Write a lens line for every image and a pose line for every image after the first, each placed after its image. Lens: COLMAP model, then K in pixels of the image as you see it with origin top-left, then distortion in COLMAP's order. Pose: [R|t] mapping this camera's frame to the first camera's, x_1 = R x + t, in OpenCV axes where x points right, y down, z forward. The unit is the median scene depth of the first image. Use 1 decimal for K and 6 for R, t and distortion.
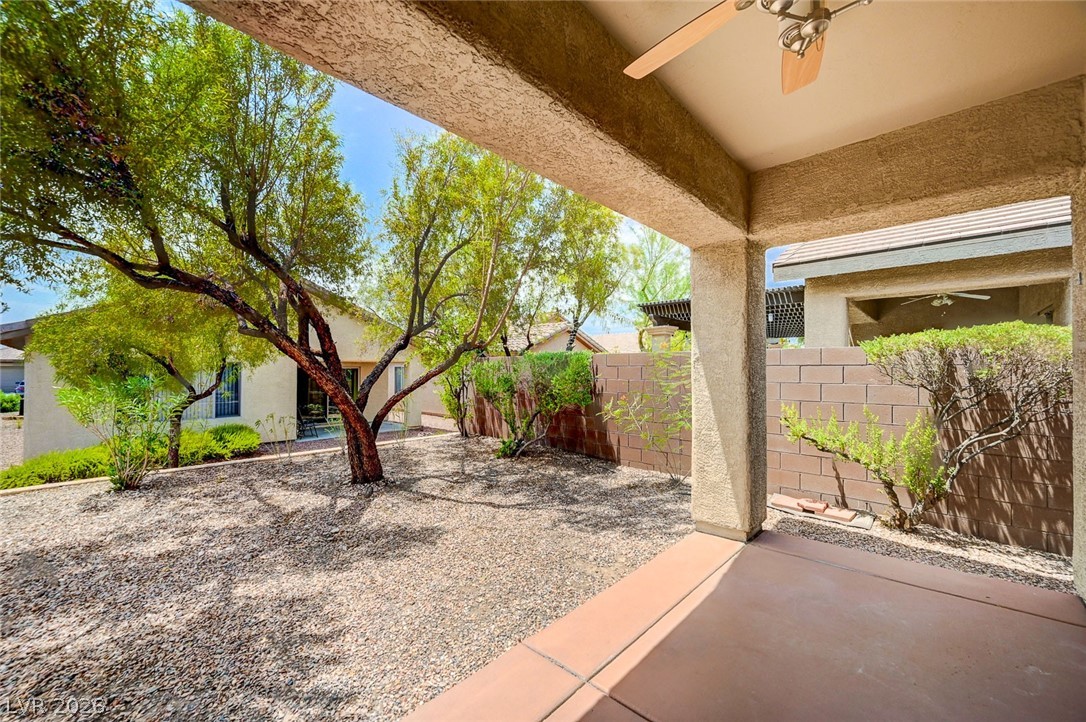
lens RADIAL K [[432.3, 0, 542.5], [0, 432.3, 363.0], [0, 0, 1]] dist [-0.000974, 0.000020]
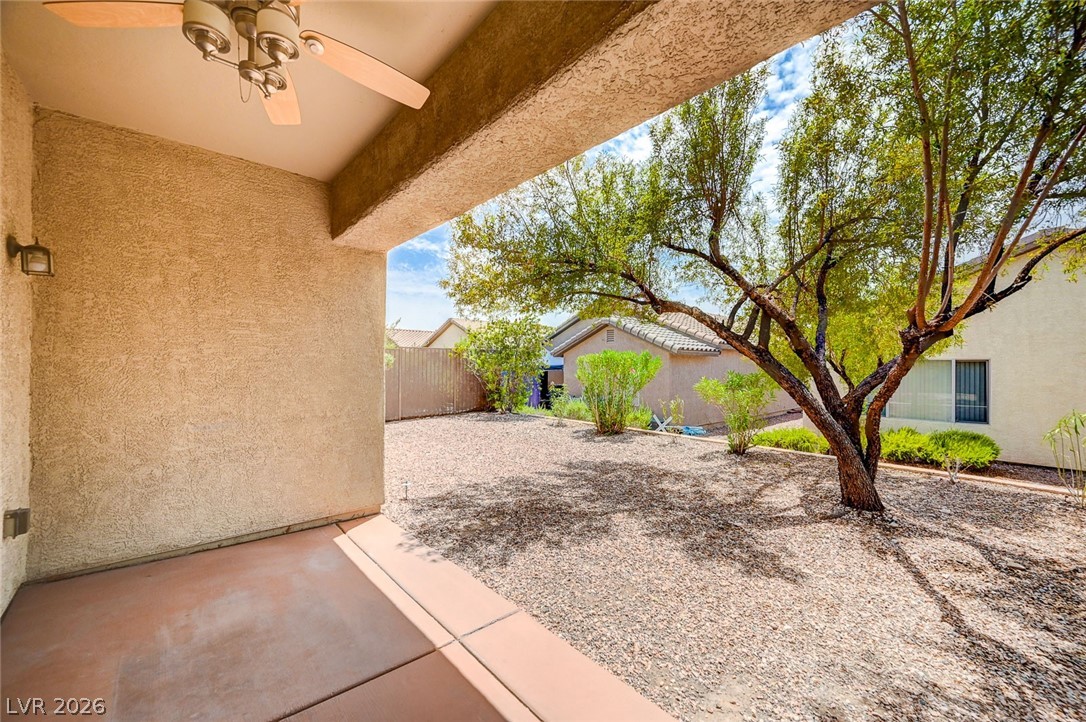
lens RADIAL K [[432.3, 0, 542.5], [0, 432.3, 363.0], [0, 0, 1]] dist [-0.000974, 0.000020]
pose [[-0.110121, -0.010102, -0.993867, 0.524897], [0.012485, 0.999855, -0.011546, 0.010315], [0.993840, -0.013680, -0.109979, 0.584716]]
